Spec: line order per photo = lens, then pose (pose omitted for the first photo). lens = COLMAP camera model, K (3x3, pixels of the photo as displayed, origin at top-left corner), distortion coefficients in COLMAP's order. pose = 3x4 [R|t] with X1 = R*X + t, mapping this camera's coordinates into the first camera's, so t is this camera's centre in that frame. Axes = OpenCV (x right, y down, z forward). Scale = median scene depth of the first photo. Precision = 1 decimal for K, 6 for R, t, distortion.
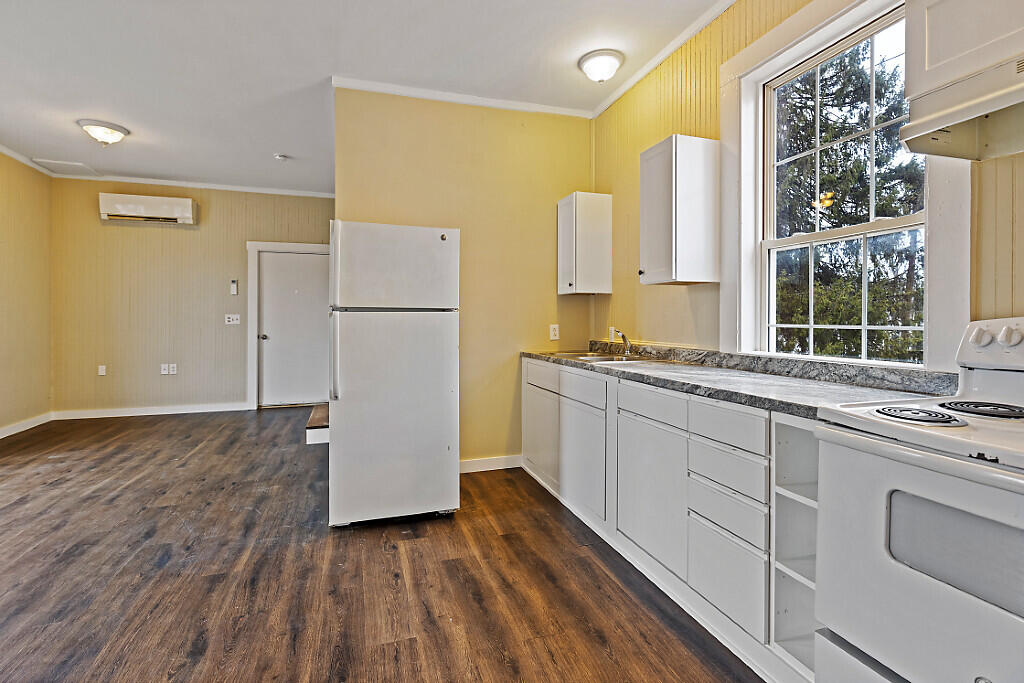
lens RADIAL K [[474.8, 0, 512.9], [0, 474.8, 319.1], [0, 0, 1]] dist [-0.008934, 0.000084]
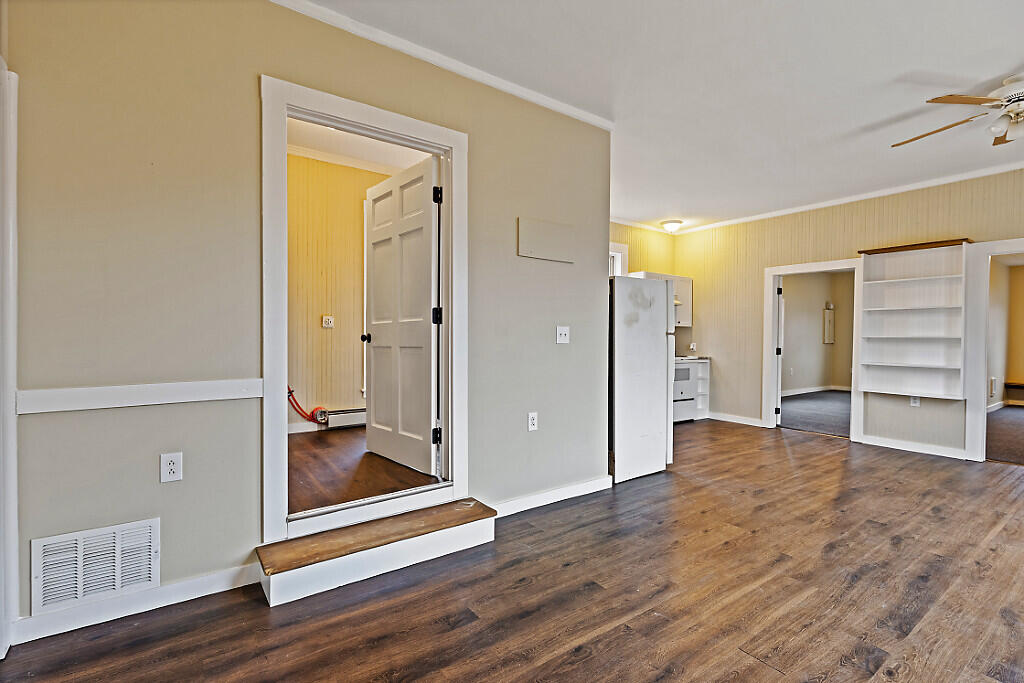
lens RADIAL K [[469.7, 0, 500.5], [0, 469.7, 343.0], [0, 0, 1]] dist [0.002734, -0.002489]
pose [[-0.280620, -0.014719, 0.959706, -1.685557], [-0.007082, 0.999887, 0.013264, -0.005280], [-0.959793, -0.003074, -0.280692, 1.915227]]
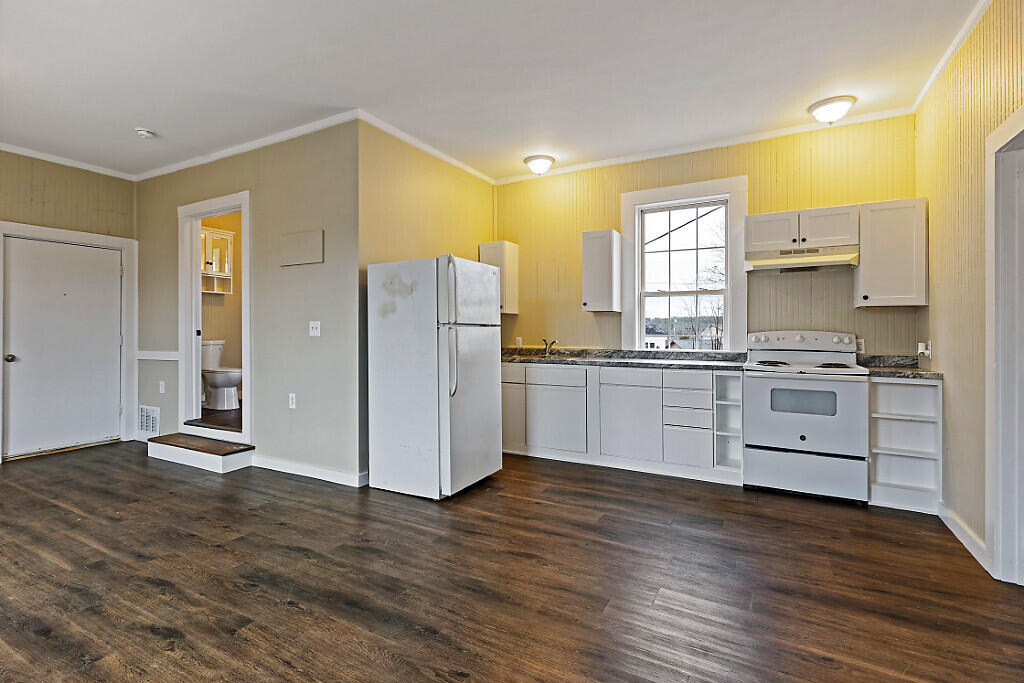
lens RADIAL K [[469.7, 0, 508.5], [0, 469.7, 329.9], [0, 0, 1]] dist [0.002734, -0.002489]
pose [[0.732040, 0.001291, 0.681261, -1.055757], [0.000519, 0.999997, -0.002453, -0.004131], [-0.681262, 0.002149, 0.732037, -0.024876]]
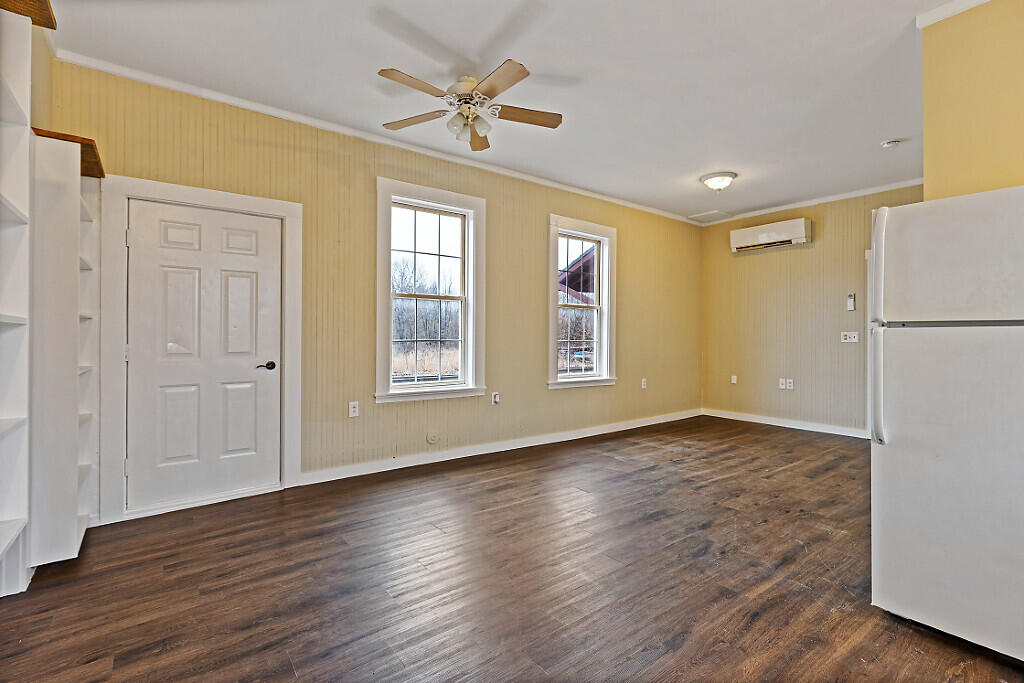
lens RADIAL K [[469.7, 0, 509.7], [0, 469.7, 328.3], [0, 0, 1]] dist [0.002734, -0.002489]
pose [[0.318817, -0.012371, -0.947736, 0.145636], [-0.004452, 0.999884, -0.014550, -0.000836], [0.947806, 0.008858, 0.318725, 0.180257]]
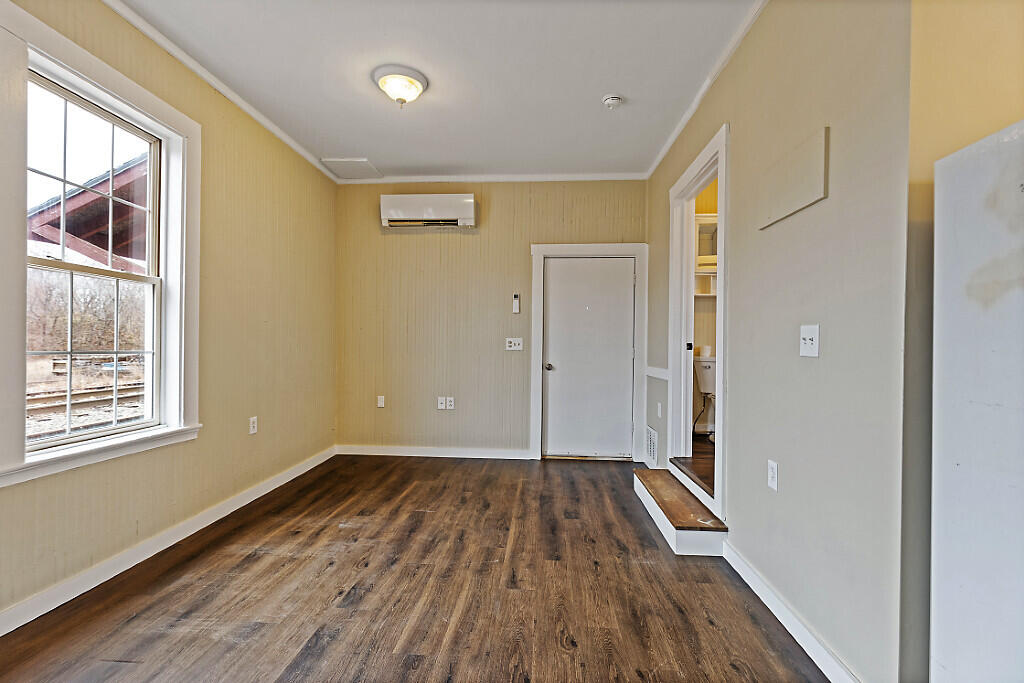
lens RADIAL K [[469.7, 0, 510.2], [0, 469.7, 347.5], [0, 0, 1]] dist [0.002734, -0.002489]
pose [[0.921839, 0.012639, -0.387367, -0.656011], [-0.009425, 0.999904, 0.010194, -0.003982], [0.387459, -0.005746, 0.921869, 0.606278]]
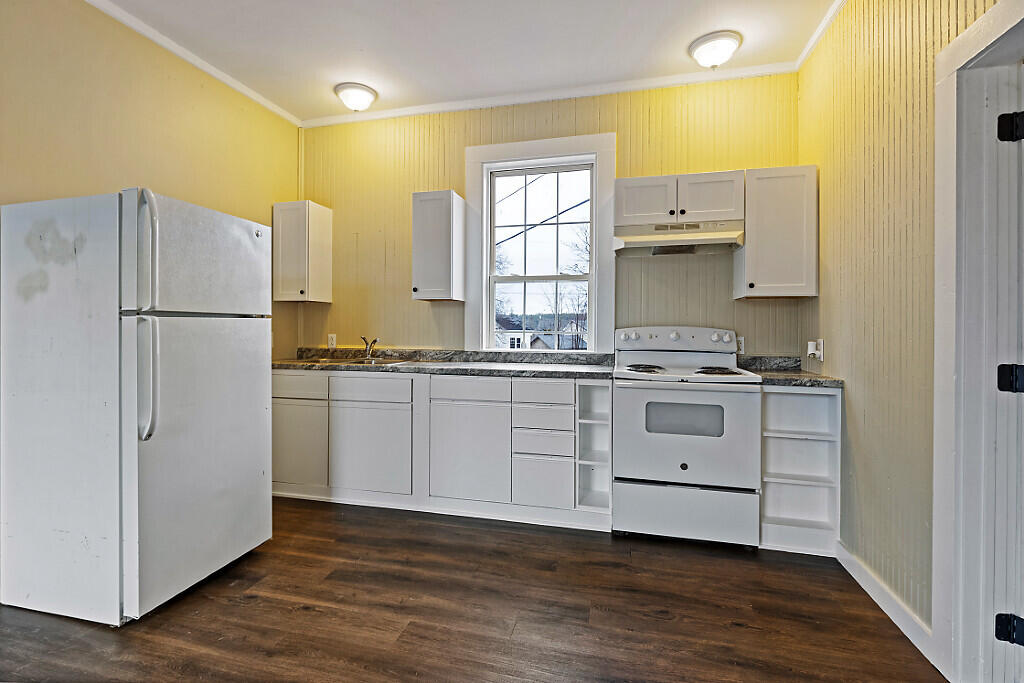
lens RADIAL K [[469.7, 0, 498.6], [0, 469.7, 323.6], [0, 0, 1]] dist [0.002734, -0.002489]
pose [[0.541303, 0.007389, 0.840795, -0.644231], [-0.004134, 0.999973, -0.006127, -0.002877], [-0.840818, -0.000159, 0.541318, 0.155813]]
